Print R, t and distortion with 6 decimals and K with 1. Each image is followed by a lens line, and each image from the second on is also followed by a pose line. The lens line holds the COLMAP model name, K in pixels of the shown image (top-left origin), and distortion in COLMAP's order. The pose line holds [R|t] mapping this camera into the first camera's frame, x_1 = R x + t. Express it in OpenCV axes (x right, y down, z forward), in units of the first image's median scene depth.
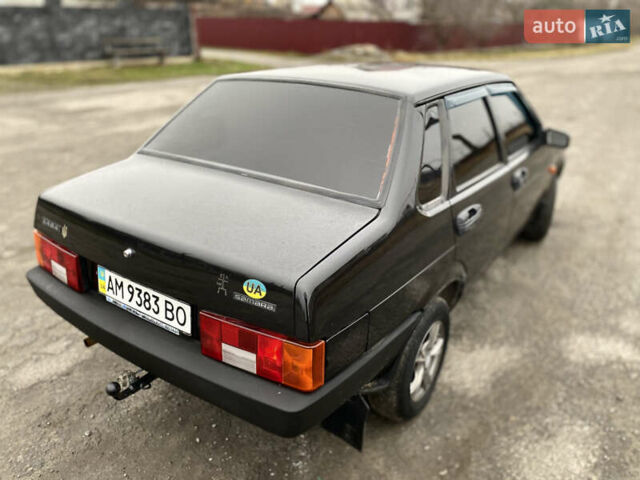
lens RADIAL K [[490.6, 0, 316.2], [0, 490.6, 235.0], [0, 0, 1]] dist [0.012368, -0.007815]
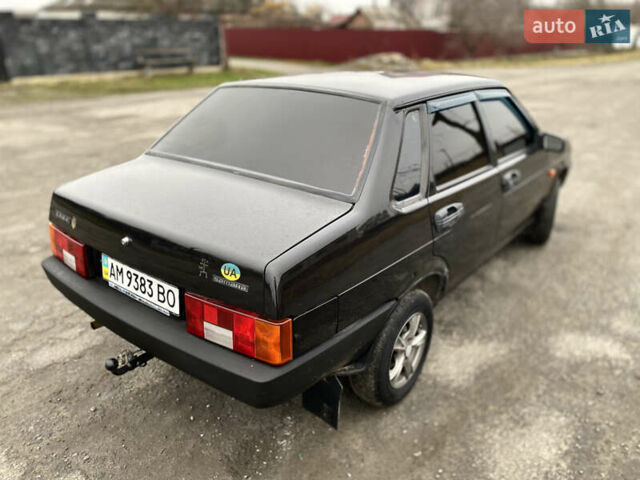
lens RADIAL K [[490.3, 0, 319.2], [0, 490.3, 235.3], [0, 0, 1]] dist [0.010737, -0.003785]
pose [[0.998643, 0.011162, -0.050859, 0.098972], [-0.011928, 0.999820, -0.014787, 0.030924], [0.050685, 0.015374, 0.998596, -0.078365]]
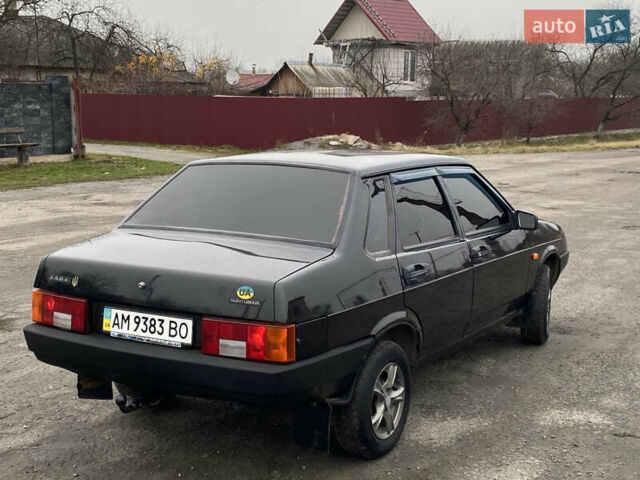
lens RADIAL K [[893.7, 0, 317.9], [0, 893.7, 220.5], [0, 0, 1]] dist [0.115738, -0.097359]
pose [[0.998068, -0.017596, 0.059584, -0.049980], [0.033009, 0.962677, -0.268632, 0.466117], [-0.052633, 0.270080, 0.961398, -1.199386]]
